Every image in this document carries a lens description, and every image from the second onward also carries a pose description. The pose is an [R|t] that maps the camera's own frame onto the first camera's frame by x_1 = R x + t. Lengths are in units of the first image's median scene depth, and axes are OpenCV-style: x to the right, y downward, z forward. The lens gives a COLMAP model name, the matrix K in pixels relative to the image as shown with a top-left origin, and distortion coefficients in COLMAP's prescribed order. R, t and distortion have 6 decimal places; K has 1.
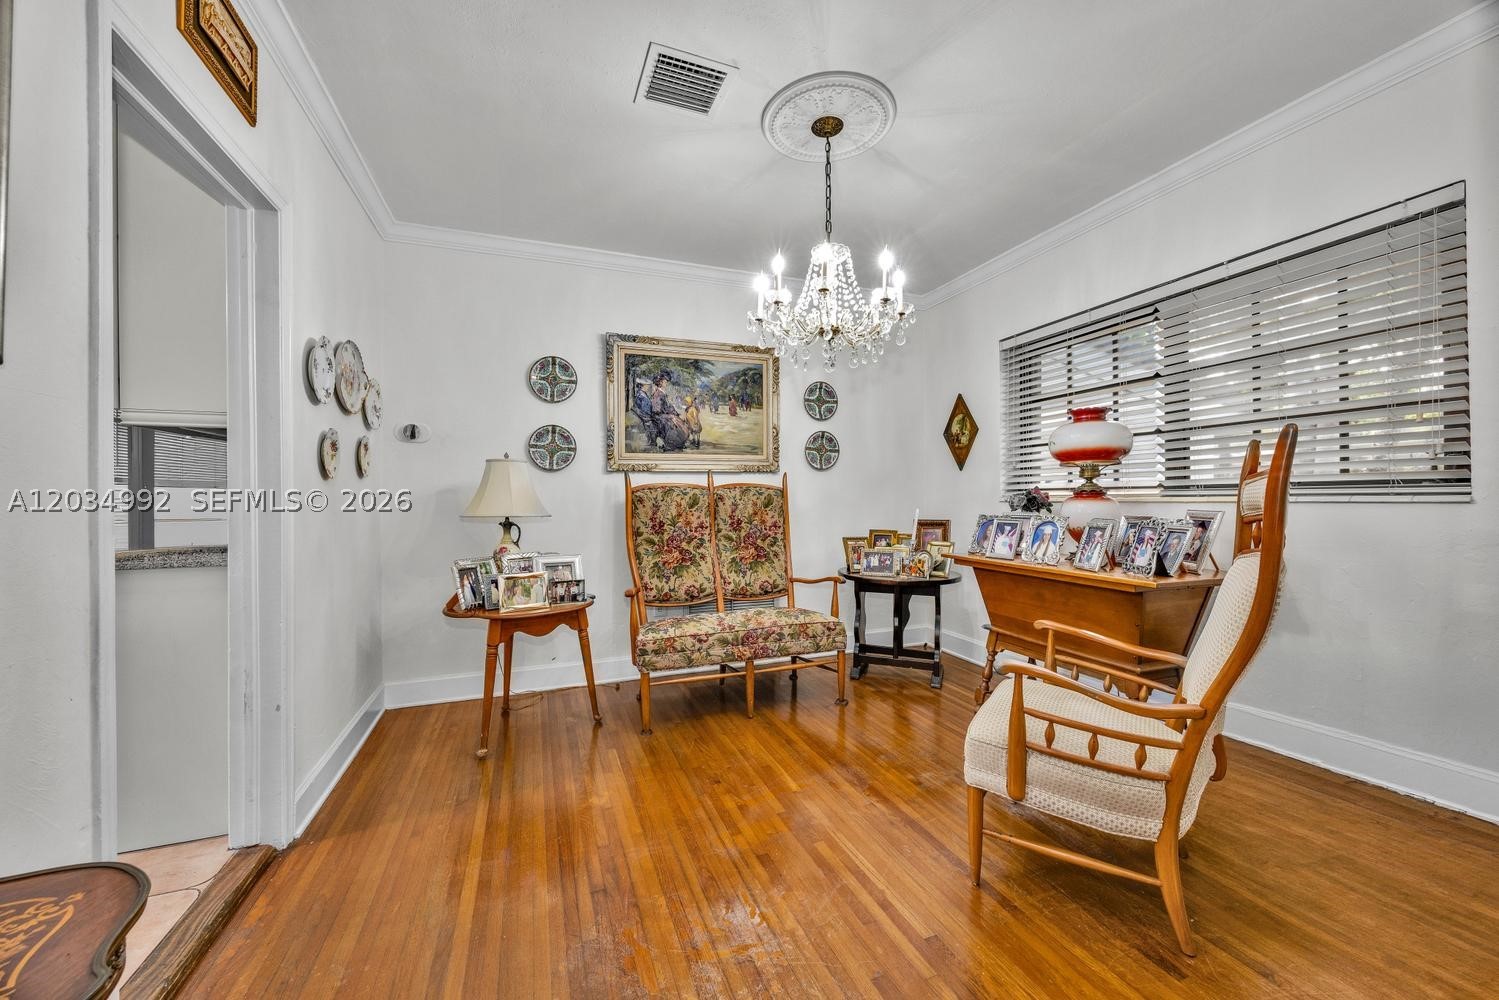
lens RADIAL K [[566.3, 0, 749.5], [0, 566.3, 500.0], [0, 0, 1]] dist [-0.001574, -0.000067]
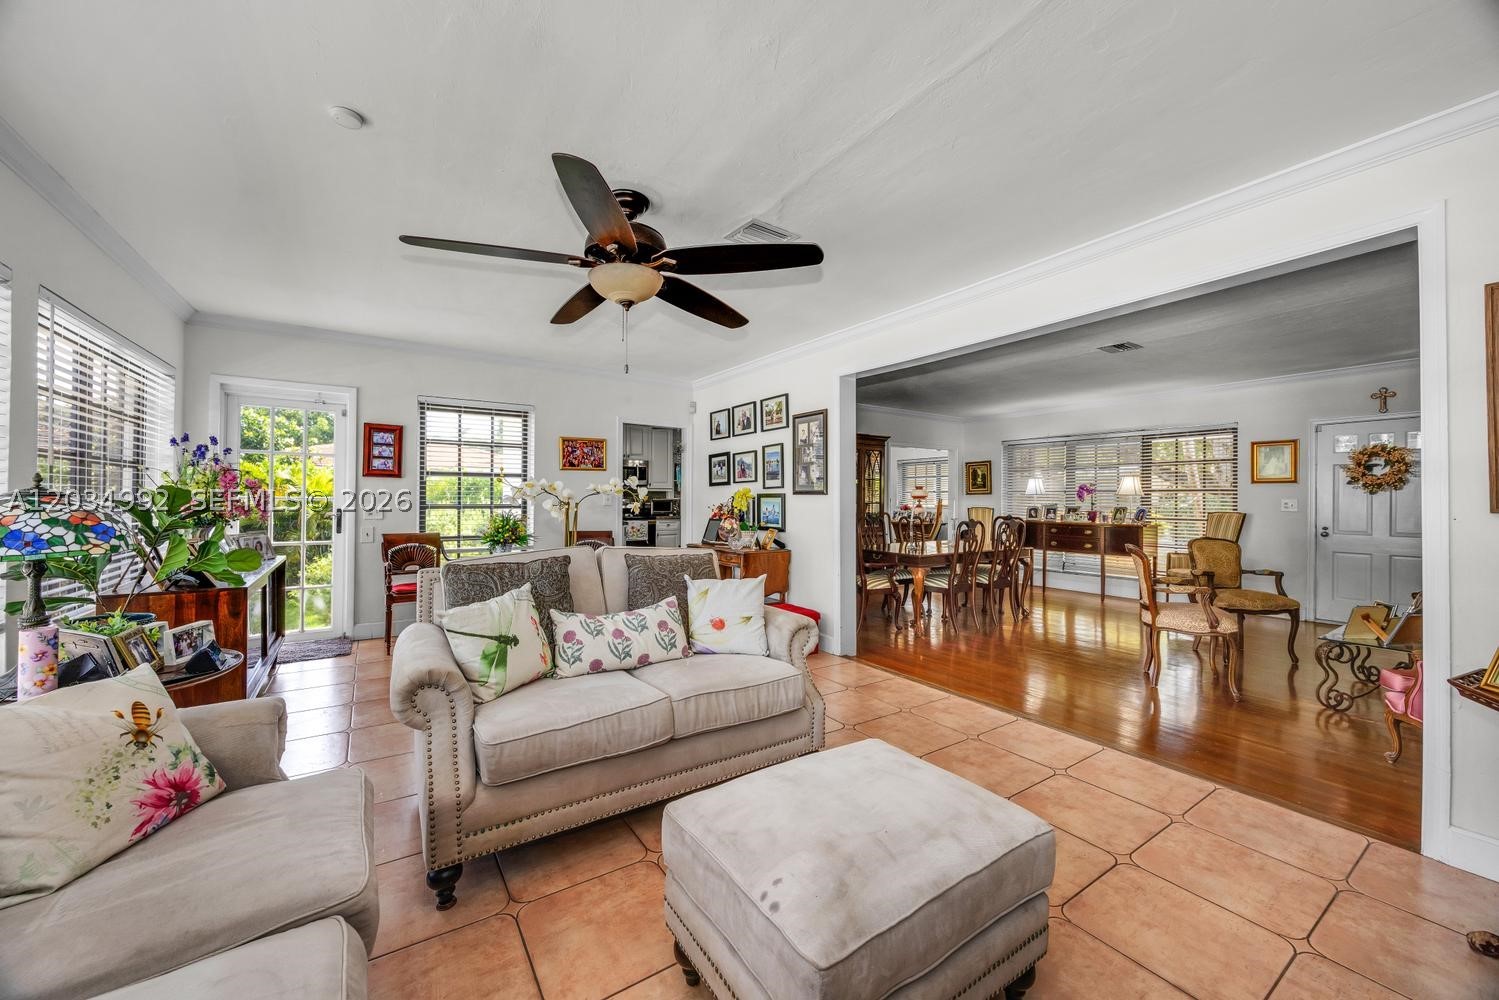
lens RADIAL K [[566.3, 0, 749.5], [0, 566.3, 500.0], [0, 0, 1]] dist [-0.001574, -0.000067]
pose [[0.974584, 0.015055, 0.223515, -1.245173], [-0.014816, 0.999886, -0.002744, -0.021757], [-0.223531, -0.000638, 0.974697, -2.240853]]
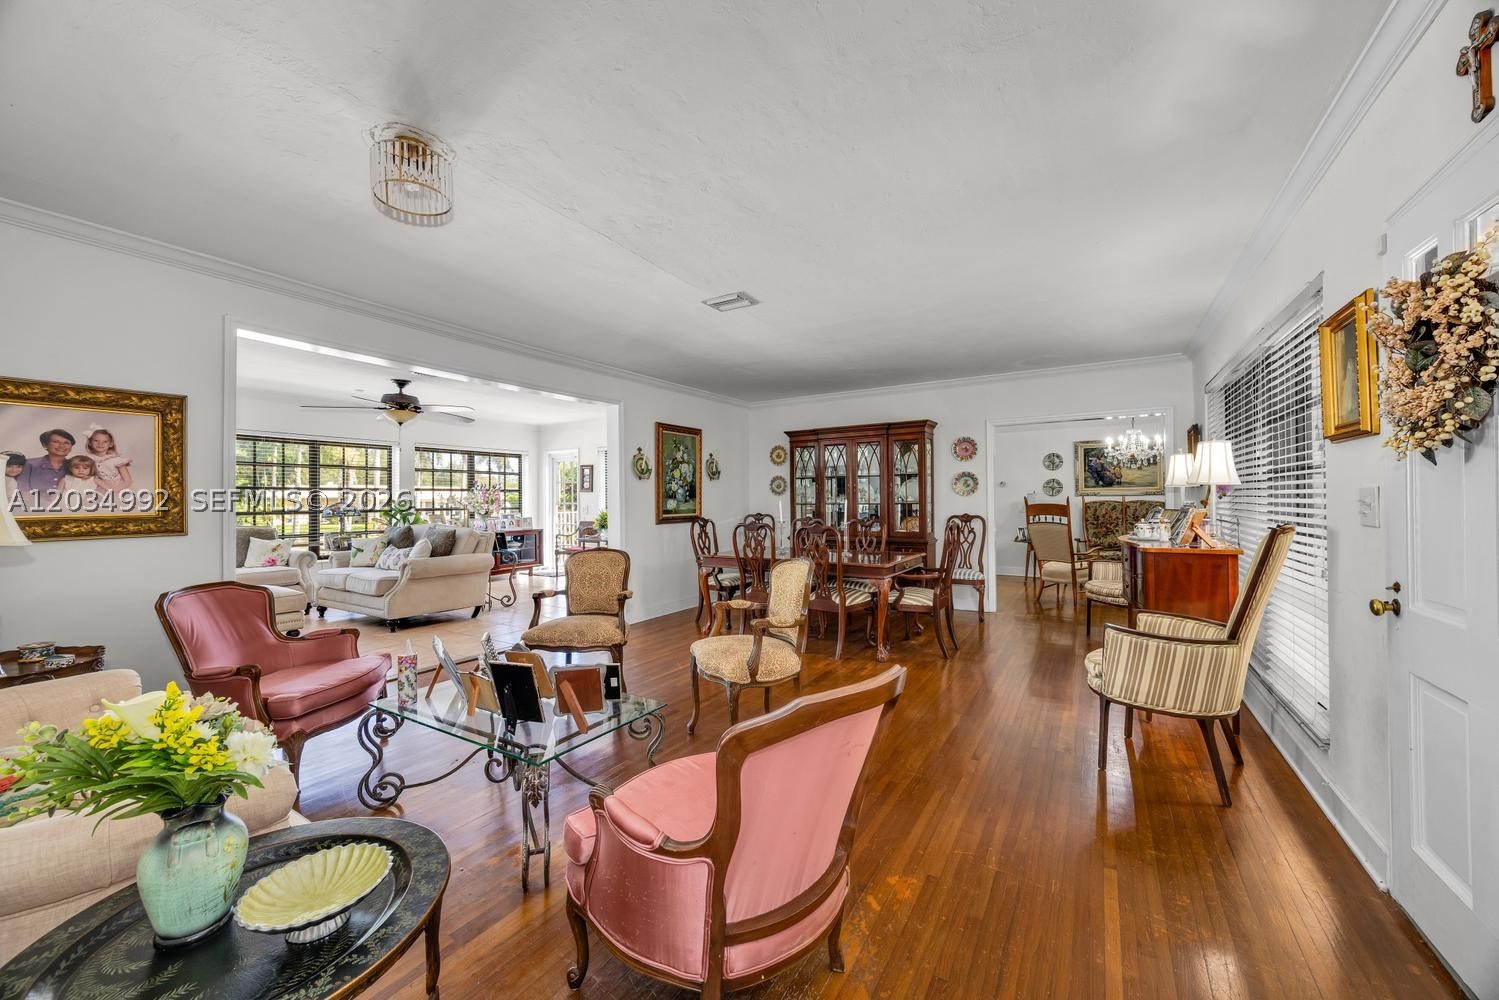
lens RADIAL K [[567.9, 0, 750.3], [0, 567.9, 504.3], [0, 0, 1]] dist [-0.000056, -0.000038]
pose [[0.610453, 0.008465, -0.792007, 0.873358], [-0.000392, 0.999946, 0.010384, -0.037469], [0.792052, -0.006028, 0.610423, -1.711015]]
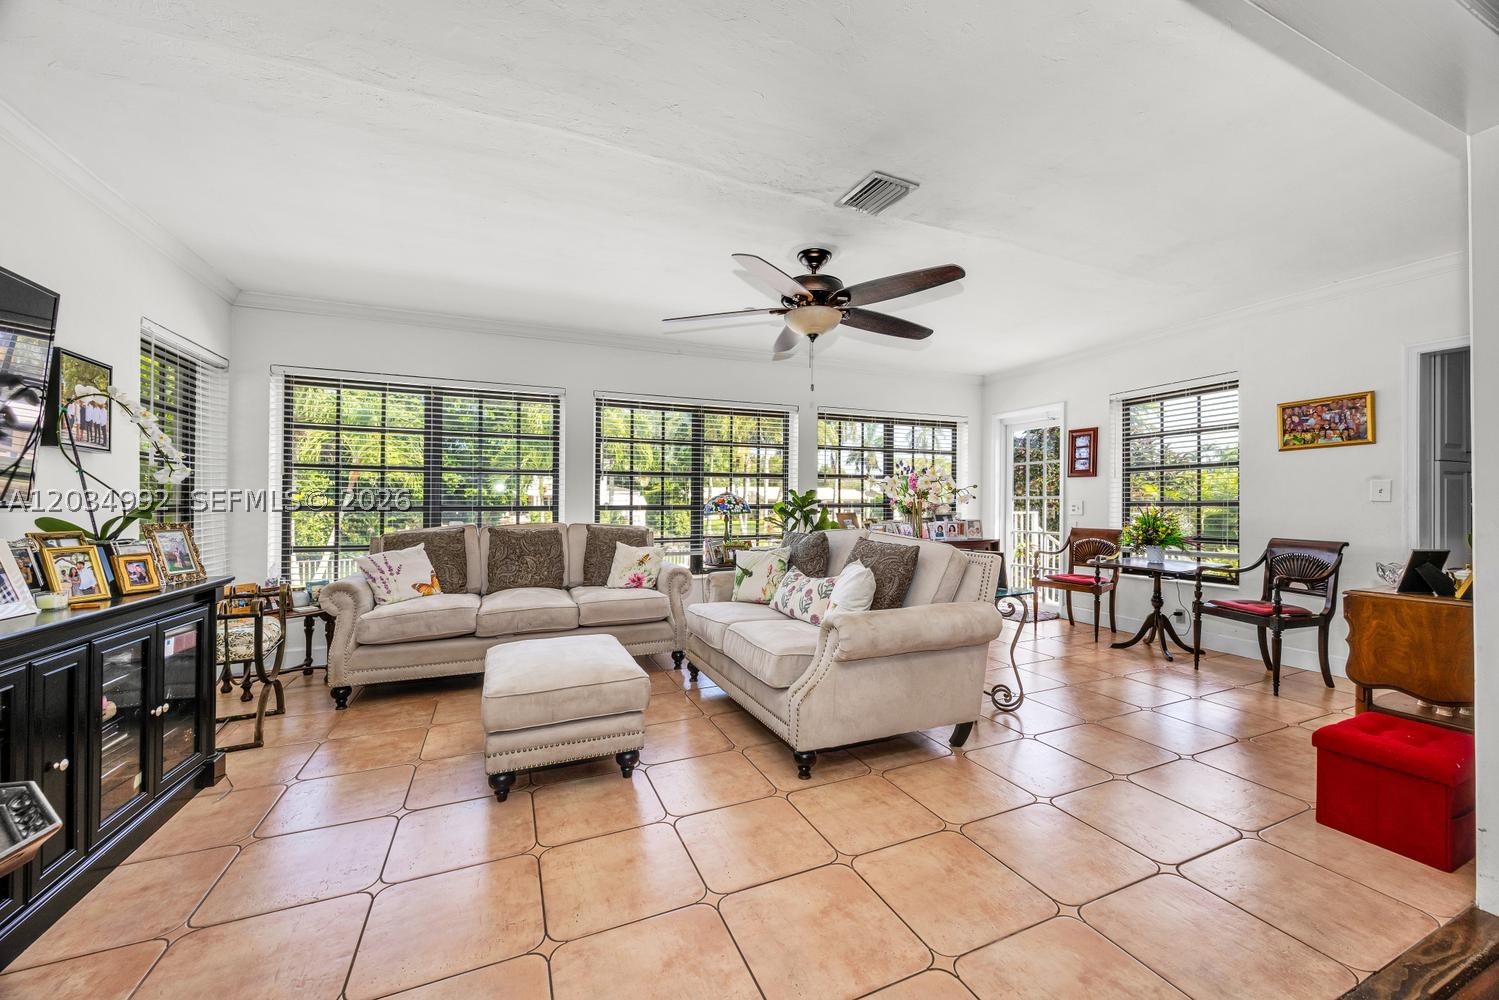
lens RADIAL K [[566.3, 0, 749.5], [0, 566.3, 500.0], [0, 0, 1]] dist [-0.001574, -0.000067]
pose [[0.046548, 0.001898, -0.998914, -0.307914], [-0.002278, 0.999996, 0.001794, -0.006169], [0.998913, 0.002192, 0.046552, -1.635896]]
